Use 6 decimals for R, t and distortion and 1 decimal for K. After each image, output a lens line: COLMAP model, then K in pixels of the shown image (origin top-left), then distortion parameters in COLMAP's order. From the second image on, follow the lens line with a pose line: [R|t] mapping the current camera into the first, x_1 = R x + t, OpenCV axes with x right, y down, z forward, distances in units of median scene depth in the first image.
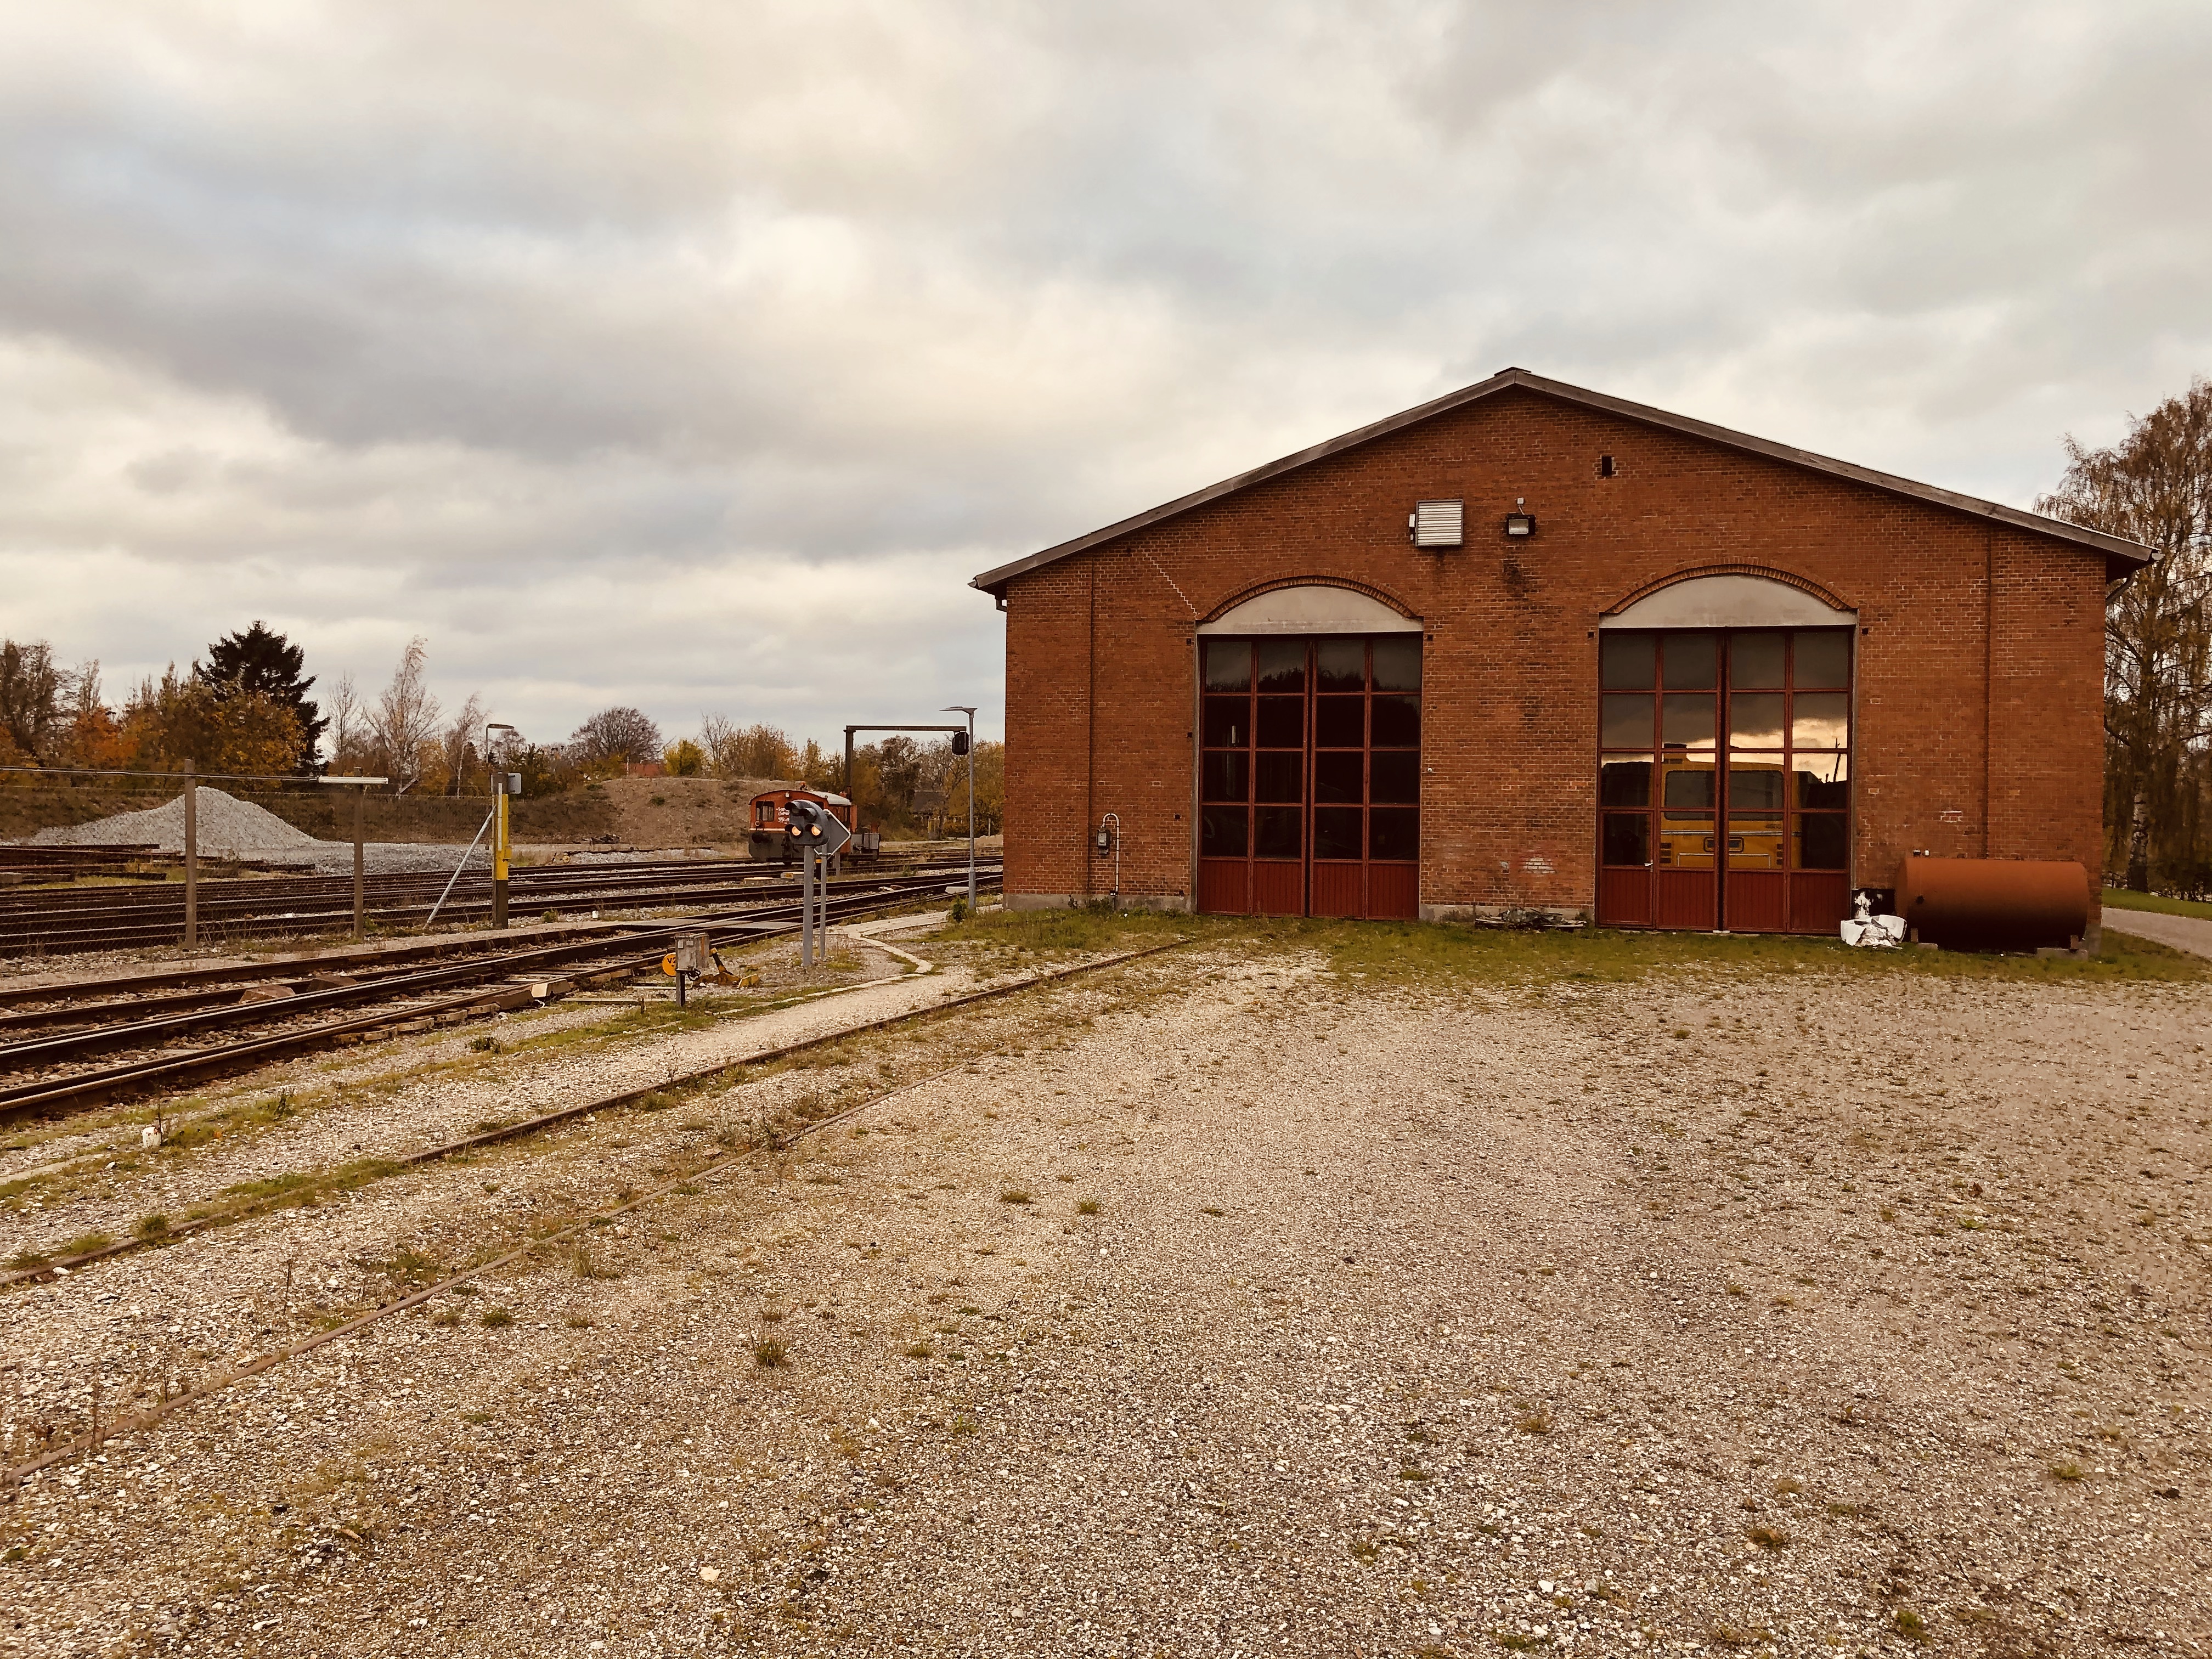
lens RADIAL K [[1811.2, 0, 1105.5], [0, 1811.2, 825.6], [0, 0, 1]] dist [0.003385, -0.000285]
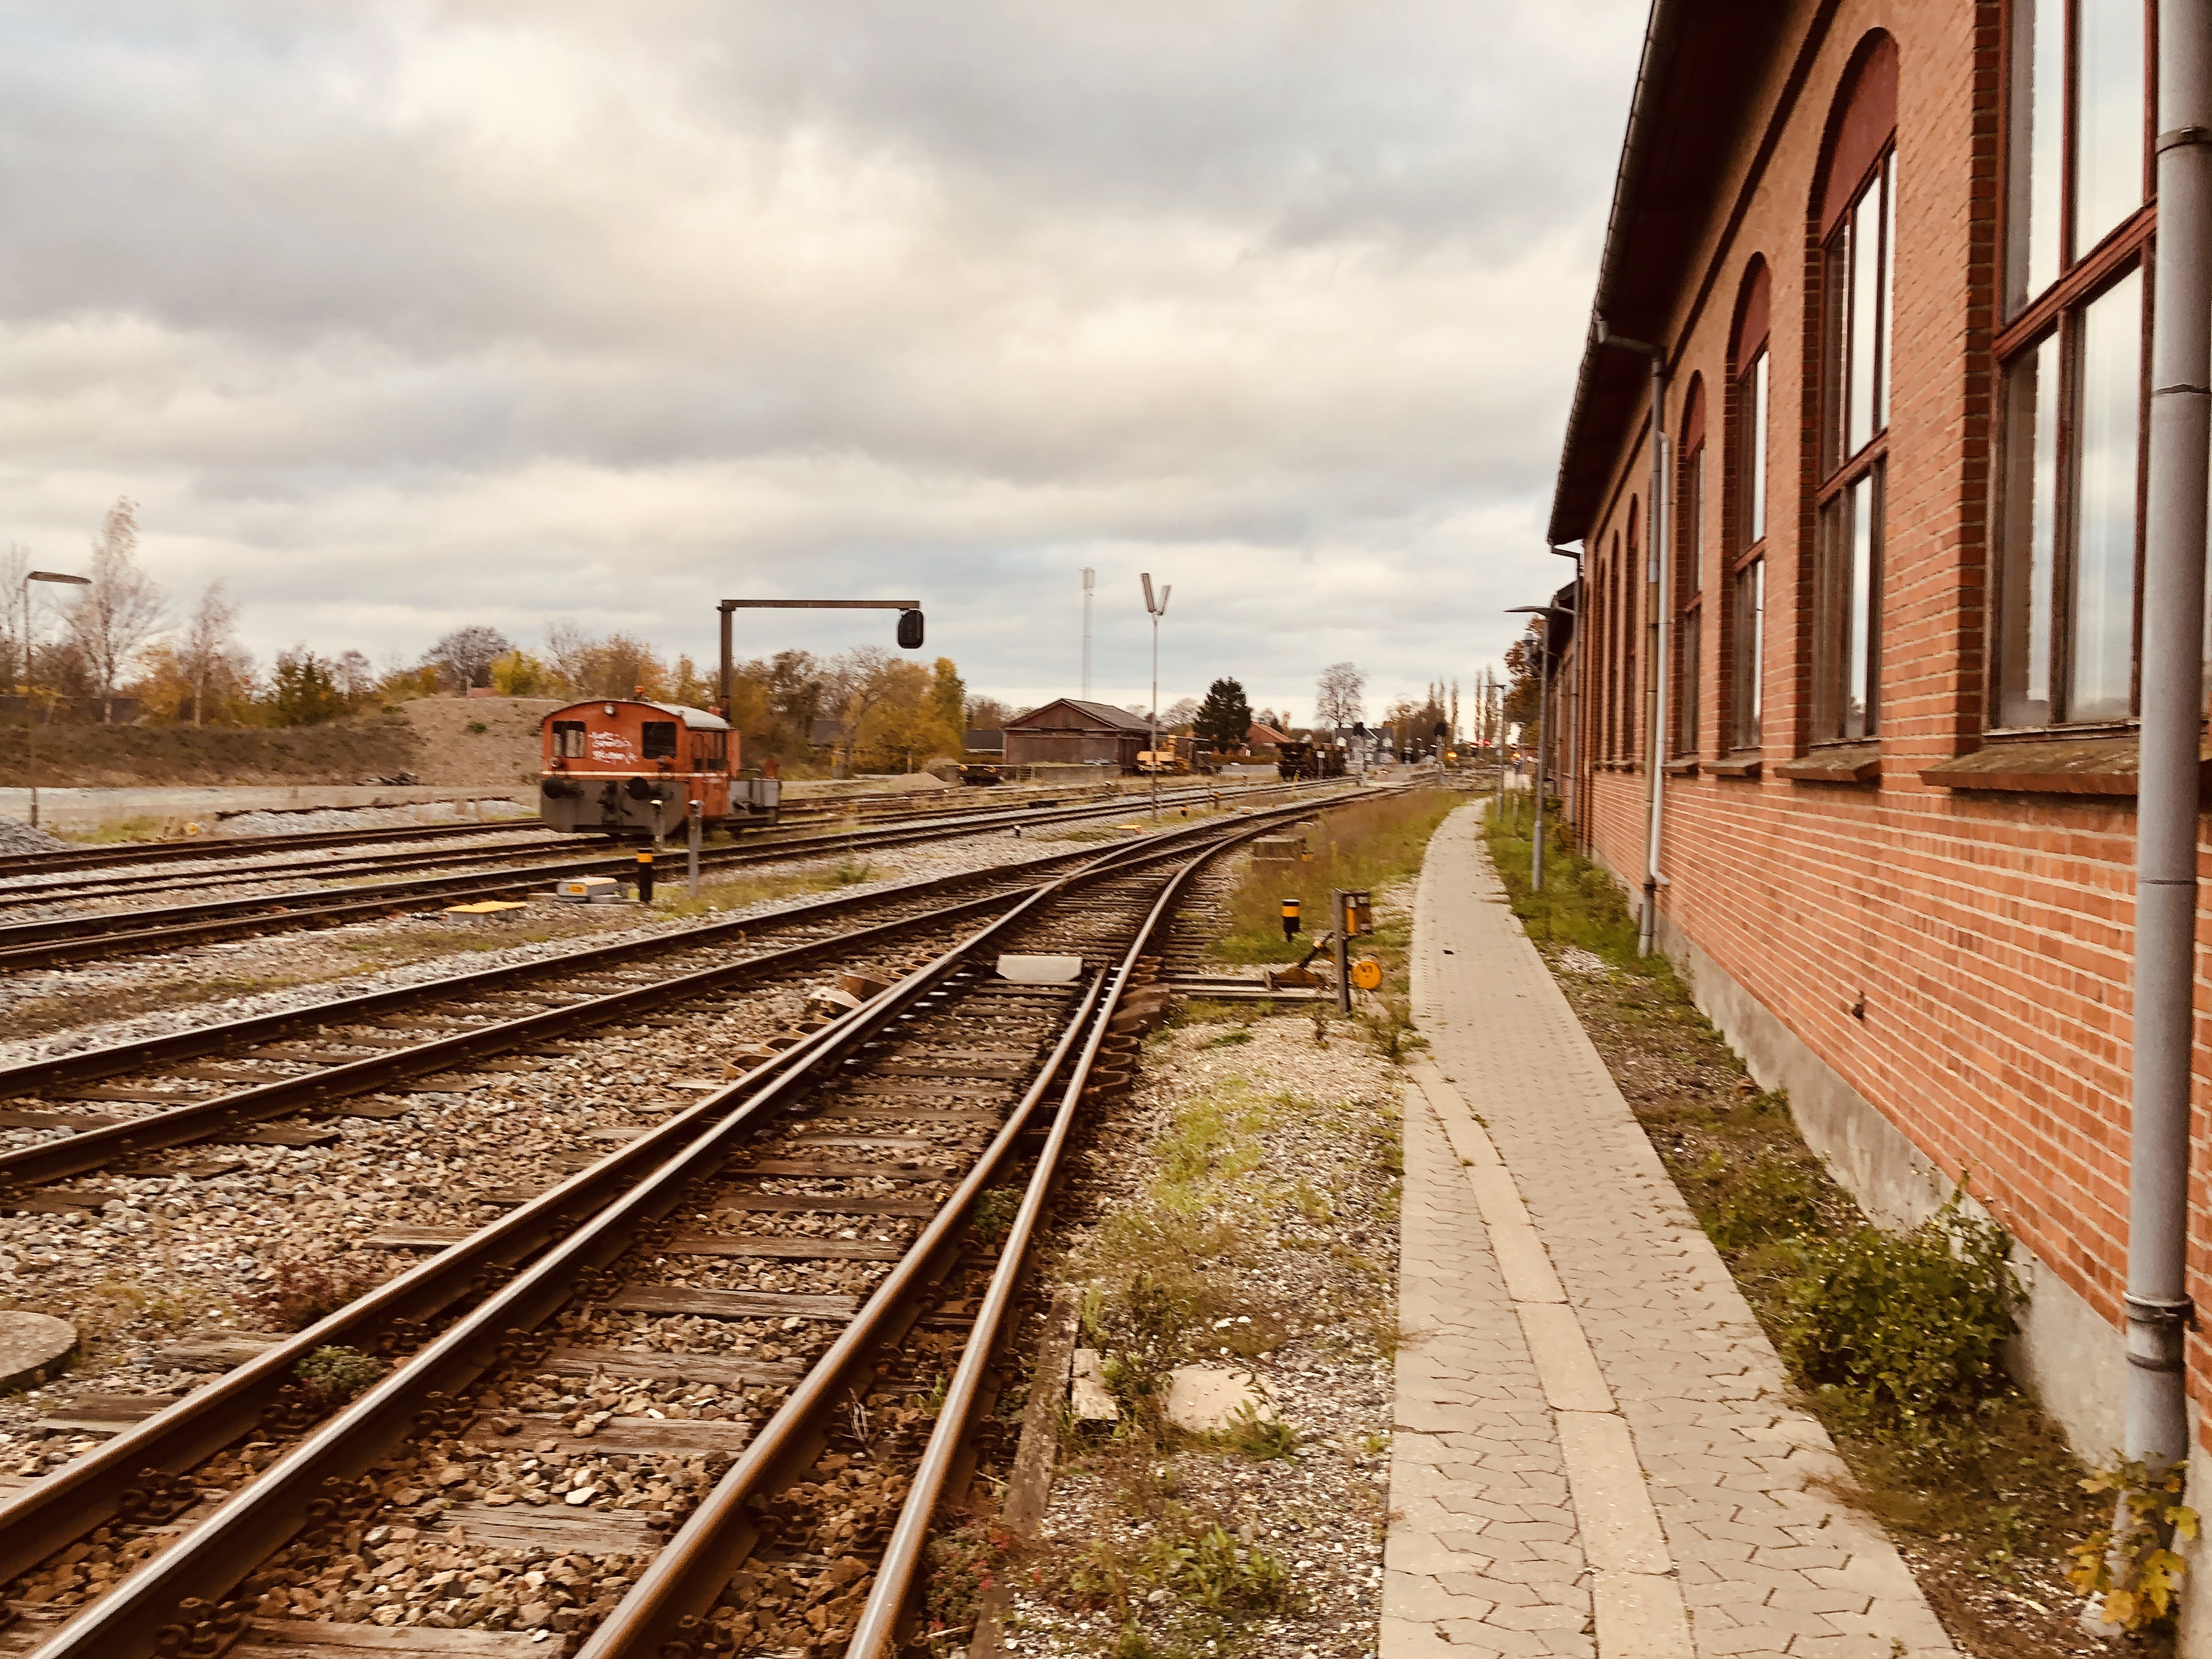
lens RADIAL K [[1811.2, 0, 1107.9], [0, 1811.2, 833.2], [0, 0, 1]] dist [0.003385, -0.000285]
pose [[0.998073, -0.000220, 0.062052, -0.024962], [-0.002331, 0.999155, 0.041036, -0.001037], [-0.062008, -0.041102, 0.997229, 0.185864]]
